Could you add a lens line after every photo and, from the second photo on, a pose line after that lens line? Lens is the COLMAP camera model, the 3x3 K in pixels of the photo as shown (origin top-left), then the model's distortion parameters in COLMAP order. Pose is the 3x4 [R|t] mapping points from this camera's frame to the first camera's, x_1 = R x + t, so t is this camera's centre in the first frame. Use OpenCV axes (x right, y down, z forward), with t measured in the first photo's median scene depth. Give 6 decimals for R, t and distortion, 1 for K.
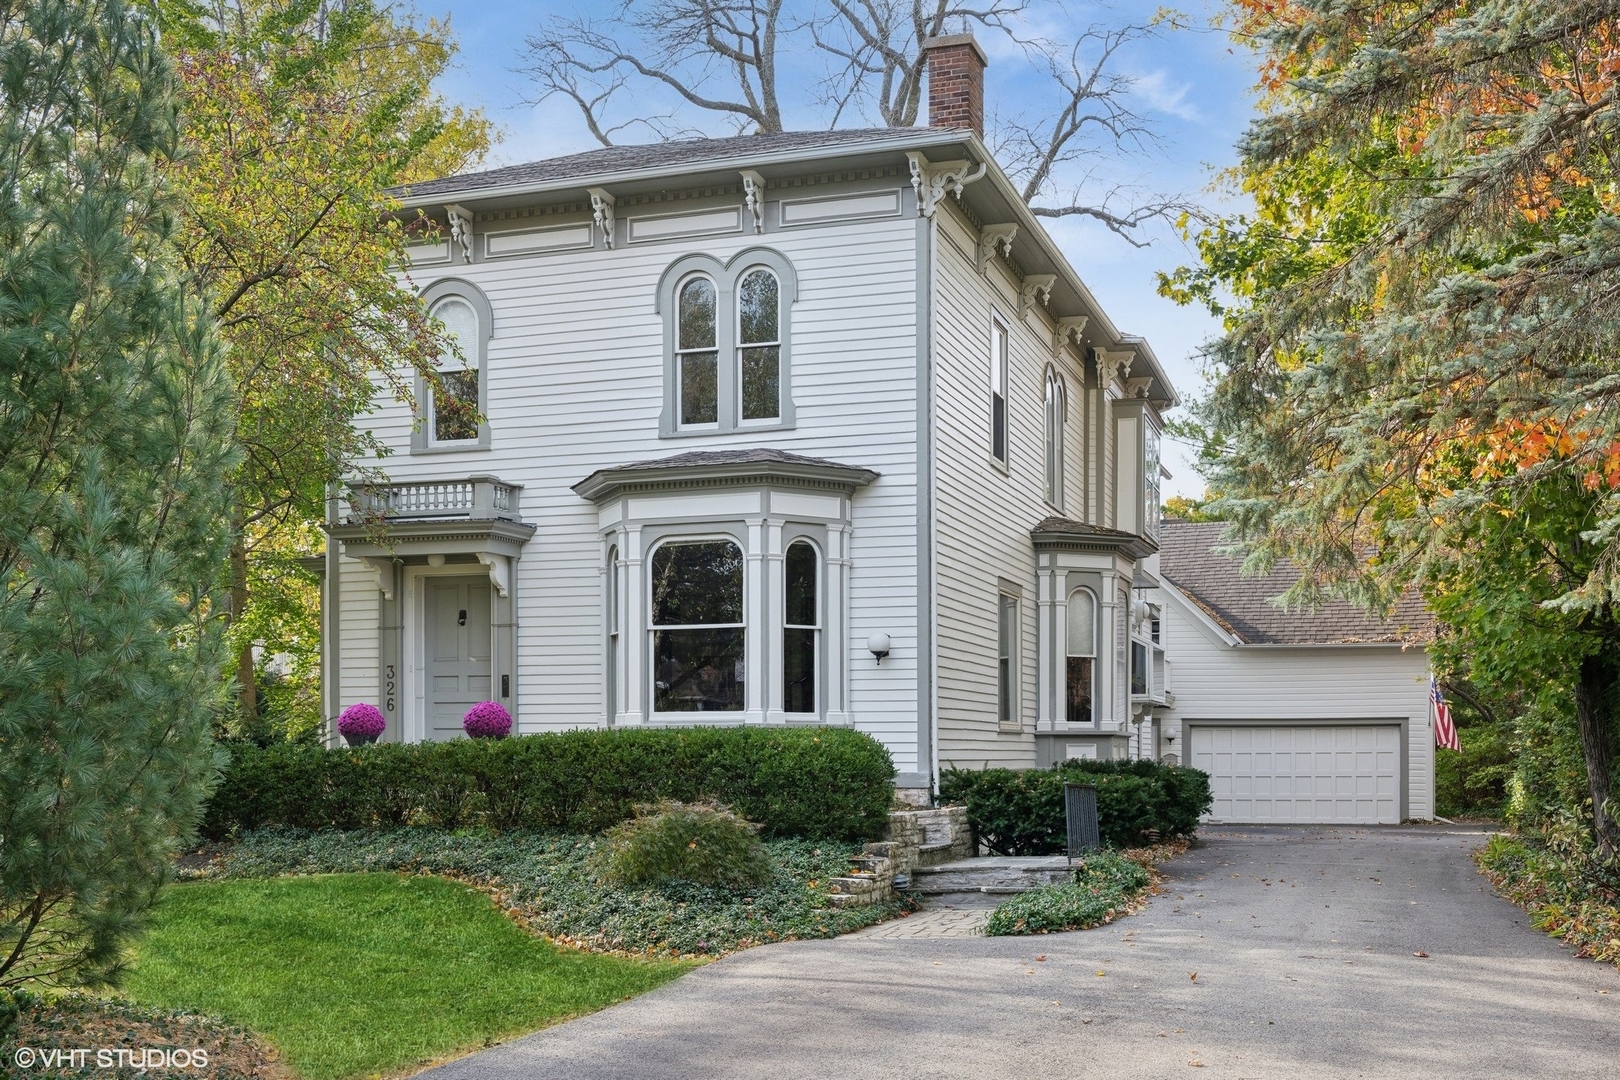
lens RADIAL K [[1756.7, 0, 743.7], [0, 1756.7, 599.8], [0, 0, 1]] dist [0.004840, 0.004130]
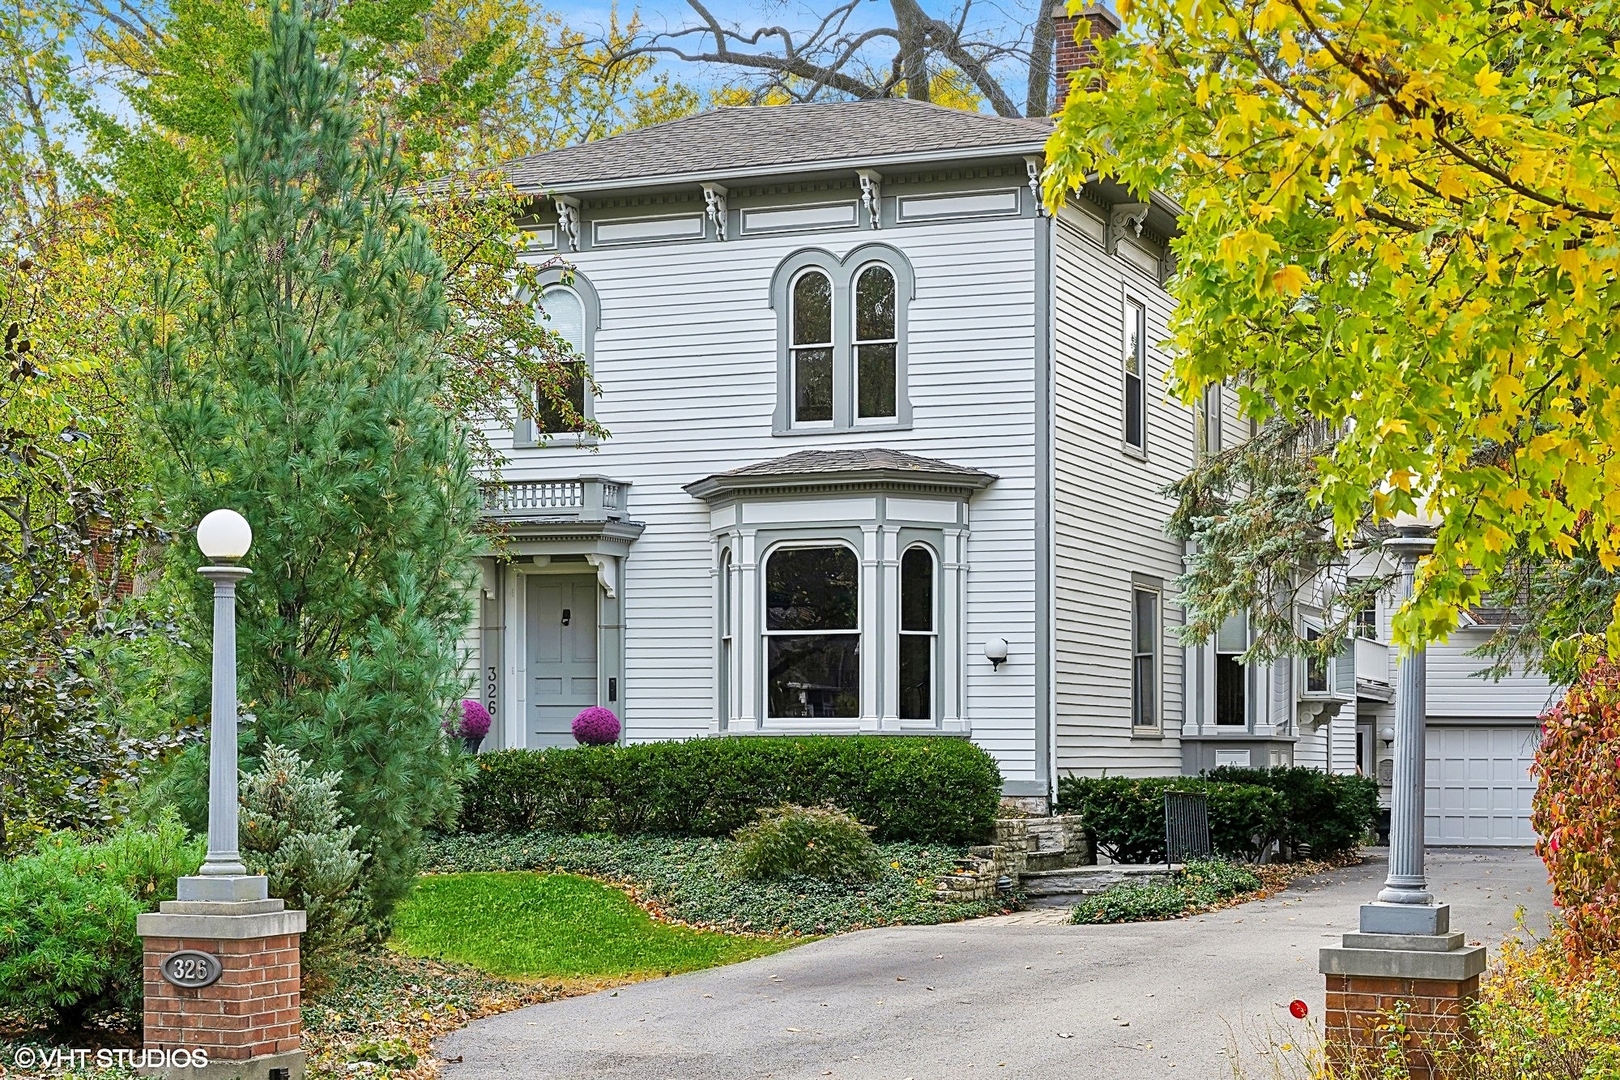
lens RADIAL K [[2688.9, 0, 810.0], [0, 2688.9, 540.0], [0, 0, 1]] dist [-0.009744, -0.049308]
pose [[0.999786, 0.002606, -0.020521, 0.003417], [-0.002432, 0.999961, 0.008466, -0.048816], [0.020543, -0.008414, 0.999754, -0.505686]]
